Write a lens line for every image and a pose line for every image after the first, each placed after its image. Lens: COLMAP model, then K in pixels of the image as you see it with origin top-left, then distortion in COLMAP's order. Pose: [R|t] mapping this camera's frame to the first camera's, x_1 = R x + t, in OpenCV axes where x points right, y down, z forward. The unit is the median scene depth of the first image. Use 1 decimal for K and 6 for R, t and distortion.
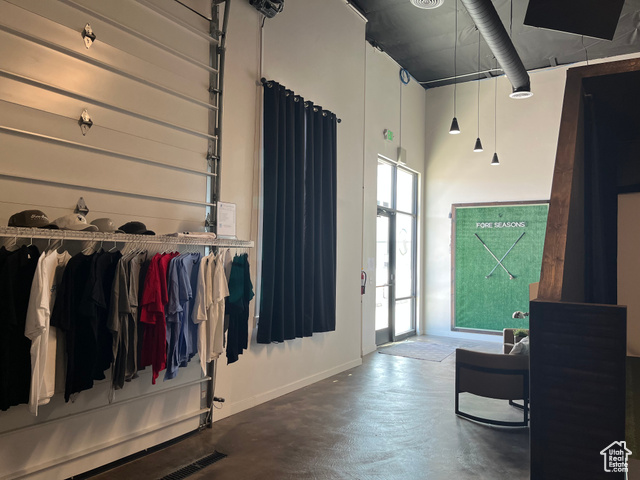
lens RADIAL K [[483.9, 0, 319.7], [0, 483.9, 237.9], [0, 0, 1]] dist [0.061026, -0.076516]
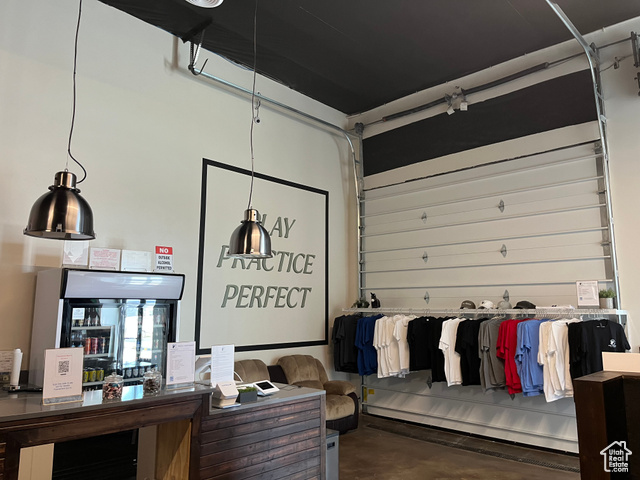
lens RADIAL K [[483.9, 0, 322.9], [0, 483.9, 235.7], [0, 0, 1]] dist [0.061026, -0.076516]
pose [[-0.209822, -0.164000, -0.963887, 0.524517], [0.036651, 0.983820, -0.175370, 0.005308], [0.977052, -0.072124, -0.200417, 0.236813]]
